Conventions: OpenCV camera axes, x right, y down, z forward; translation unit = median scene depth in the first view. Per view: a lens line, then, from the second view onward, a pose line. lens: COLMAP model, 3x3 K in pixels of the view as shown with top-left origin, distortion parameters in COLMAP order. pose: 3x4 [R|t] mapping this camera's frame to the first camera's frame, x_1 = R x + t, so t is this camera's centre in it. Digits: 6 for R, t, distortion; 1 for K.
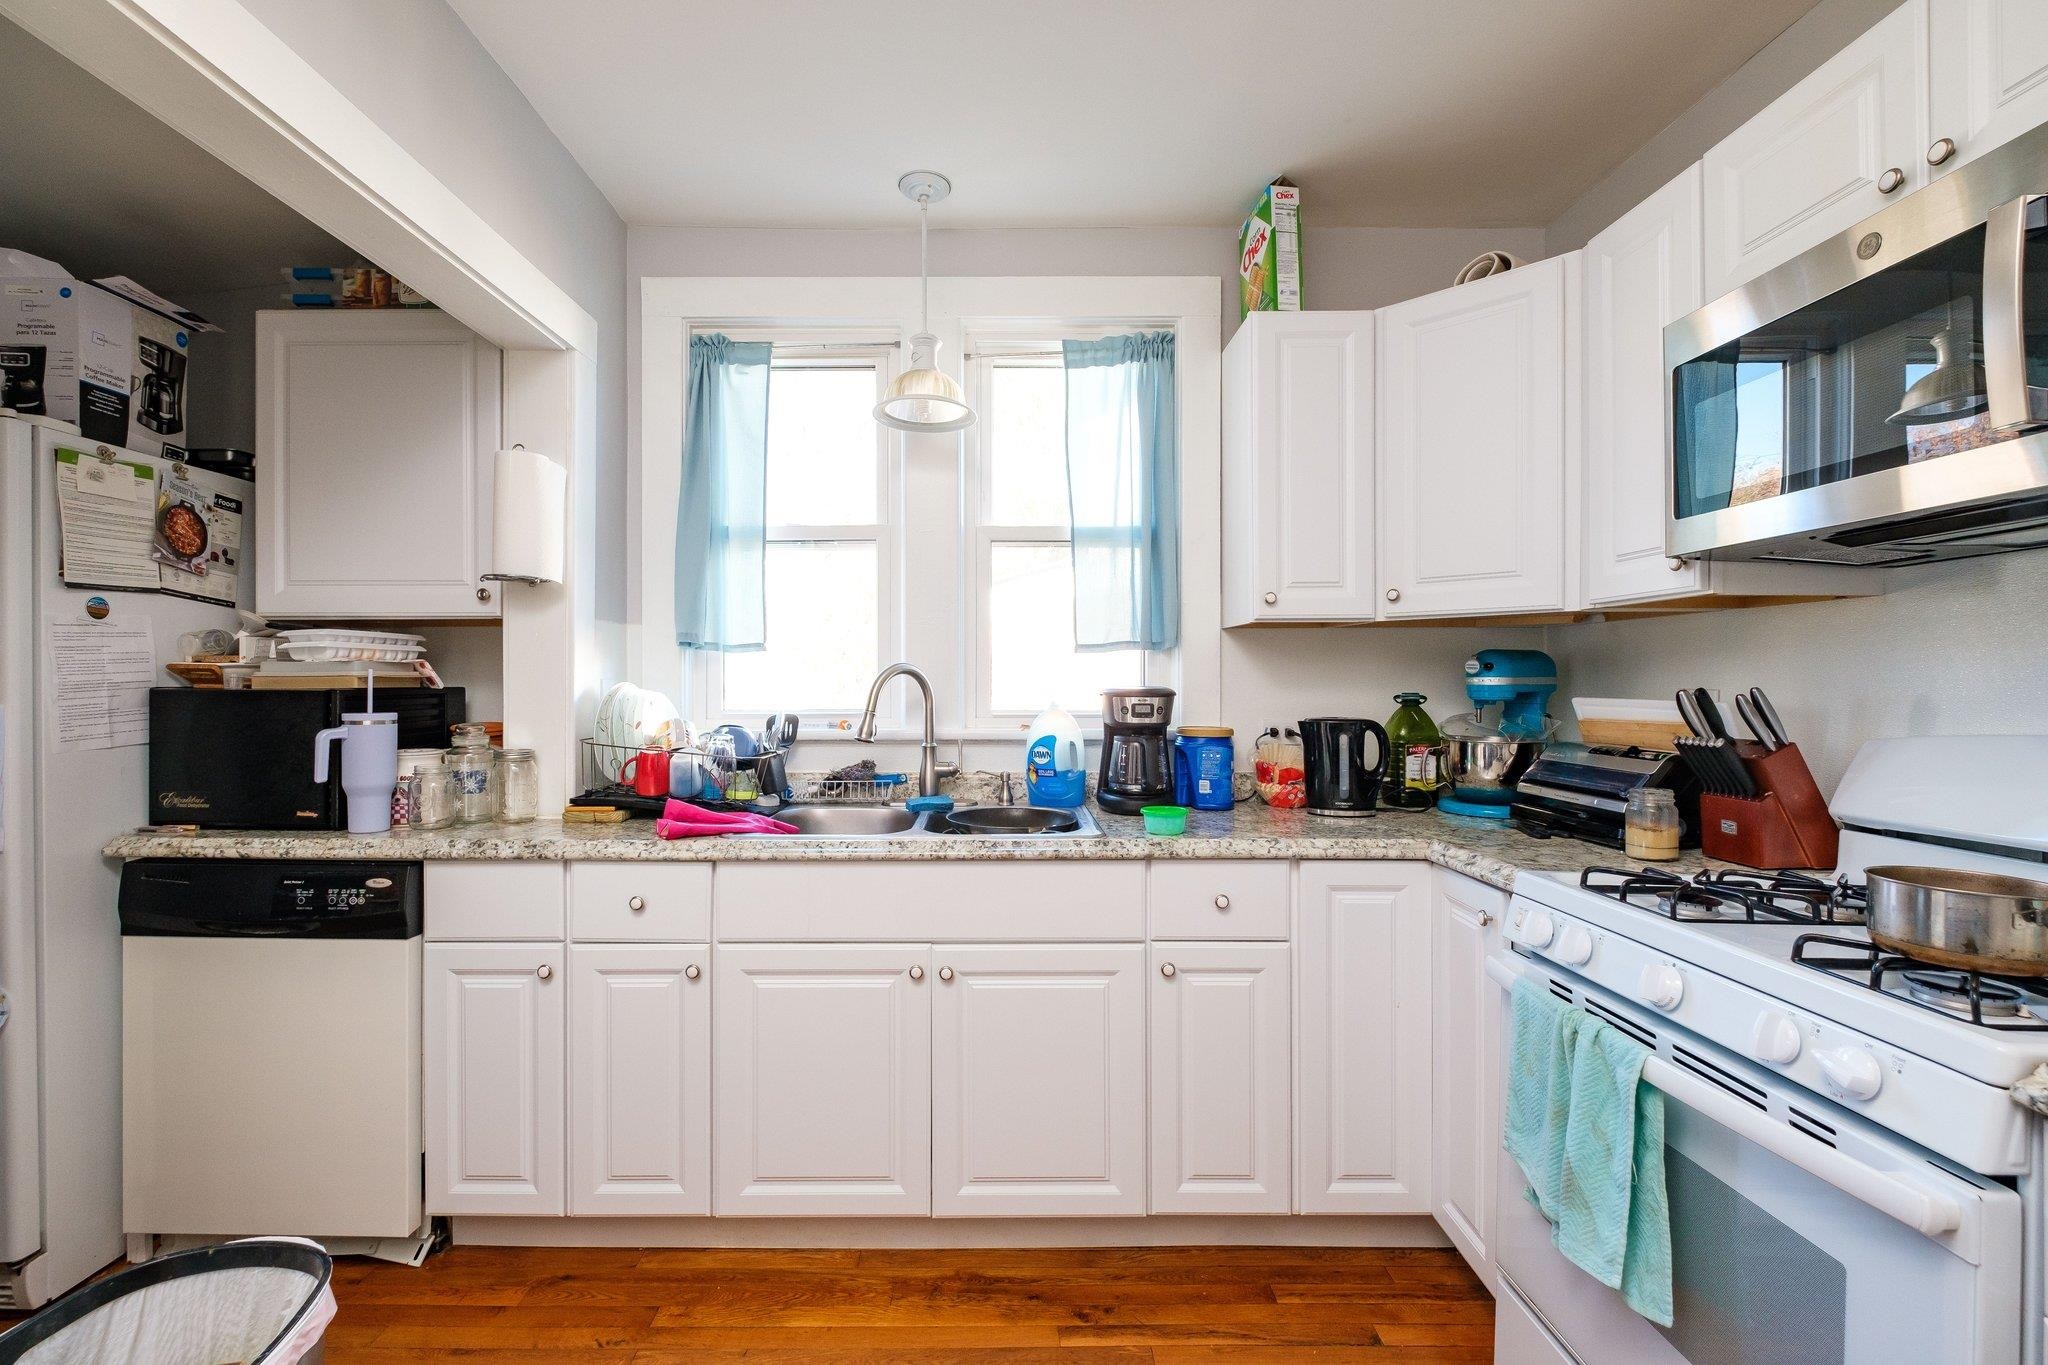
lens RADIAL K [[908.4, 0, 1014.9], [0, 908.4, 679.0], [0, 0, 1]] dist [0.001517, -0.002246]
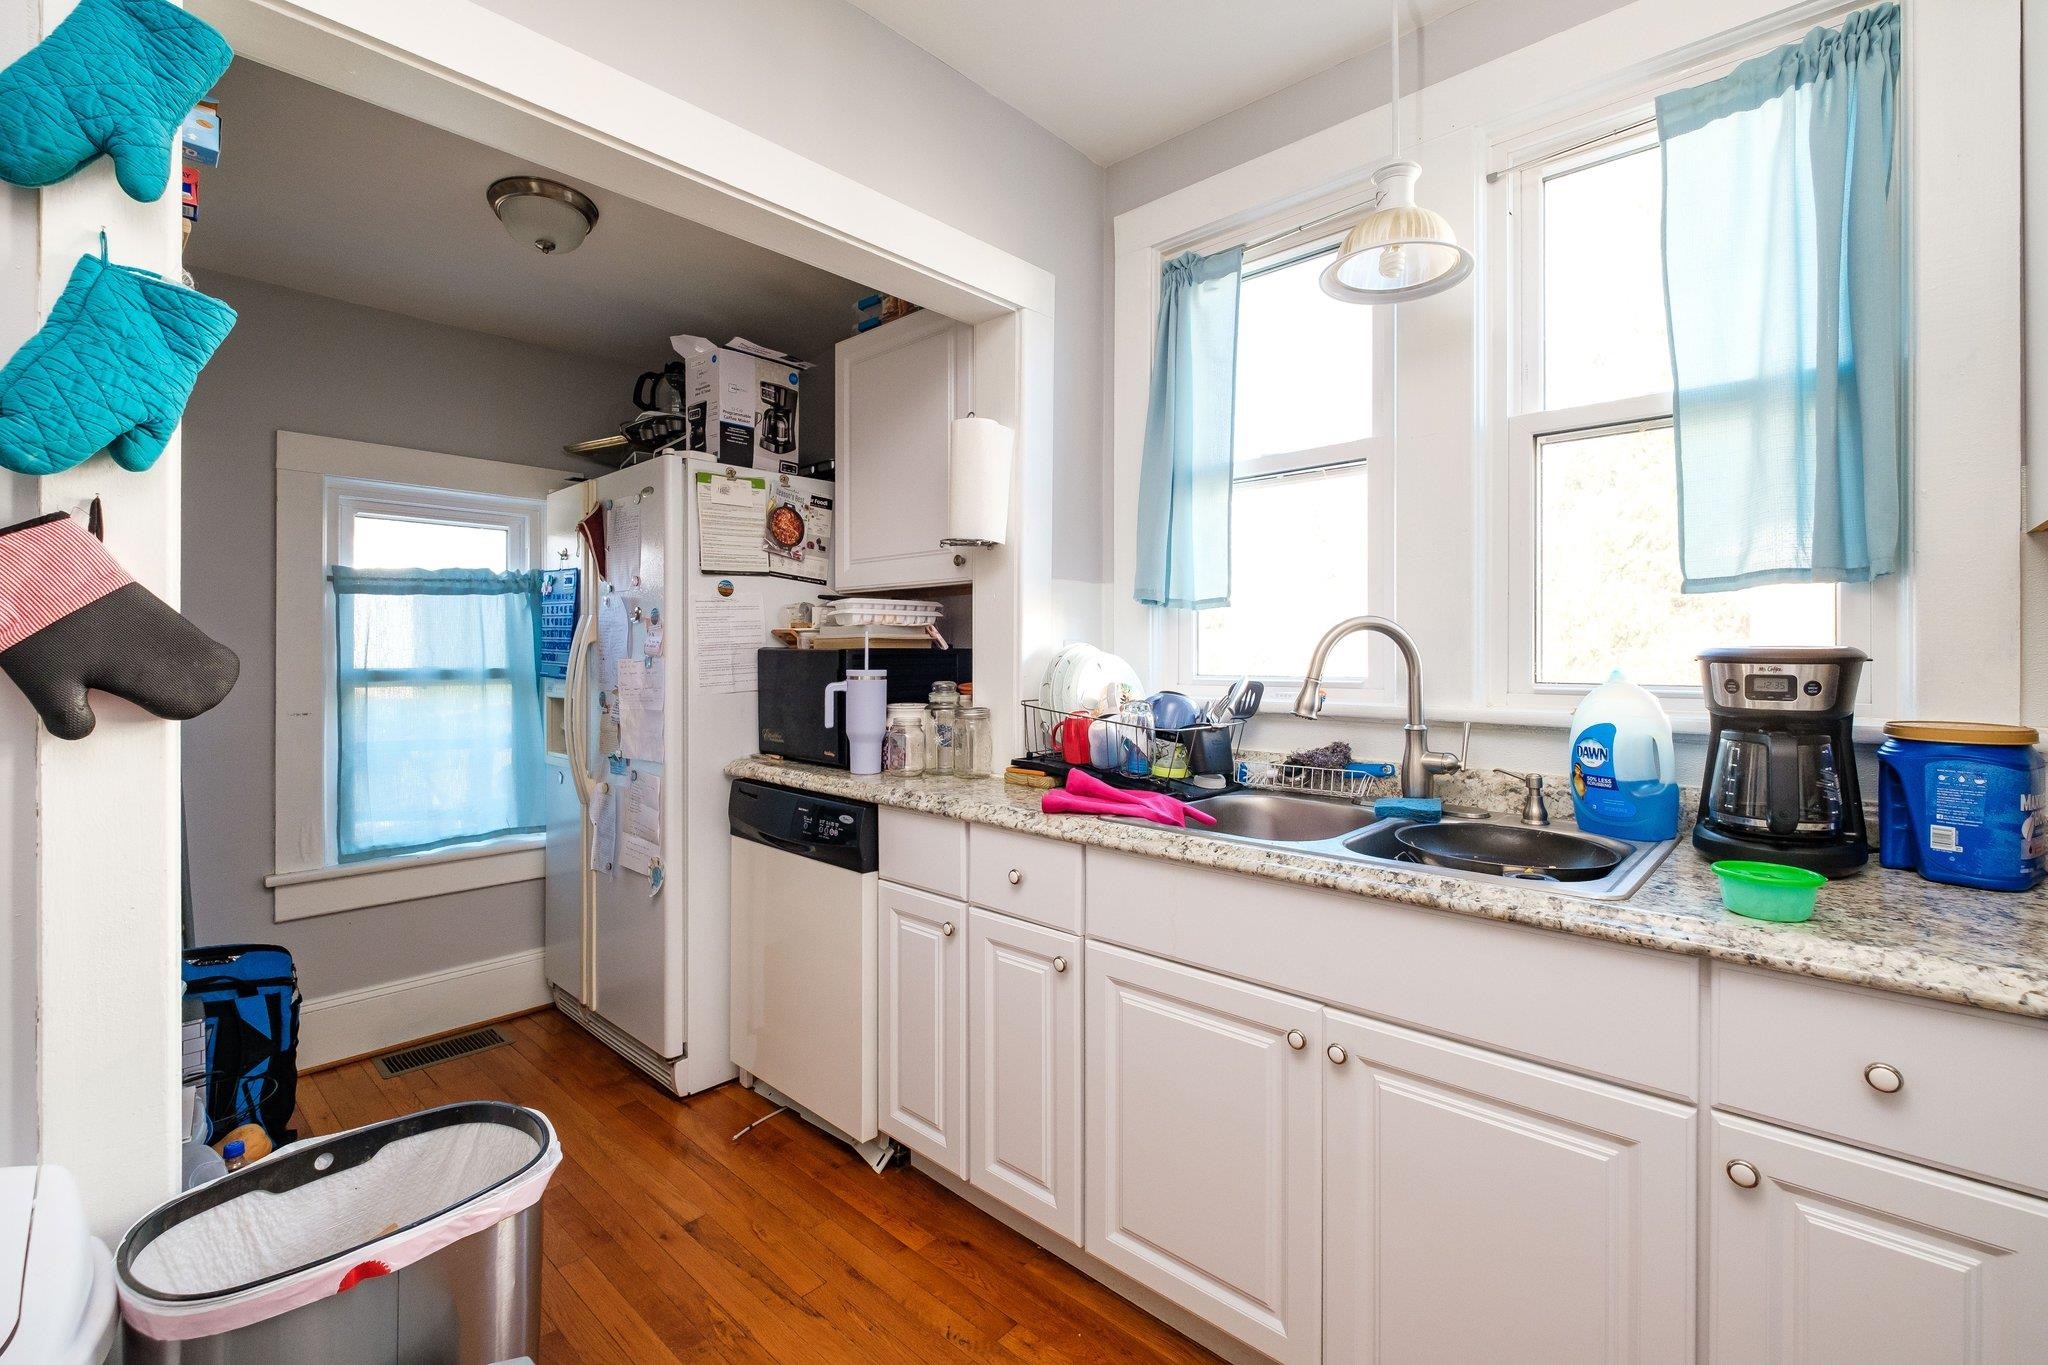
lens RADIAL K [[908.4, 0, 1012.4], [0, 908.4, 652.0], [0, 0, 1]] dist [0.001517, -0.002246]
pose [[0.723091, 0.000725, -0.690753, 0.191628], [-0.001688, 0.999998, -0.000718, 0.014124], [0.690751, 0.001685, 0.723091, 0.273517]]
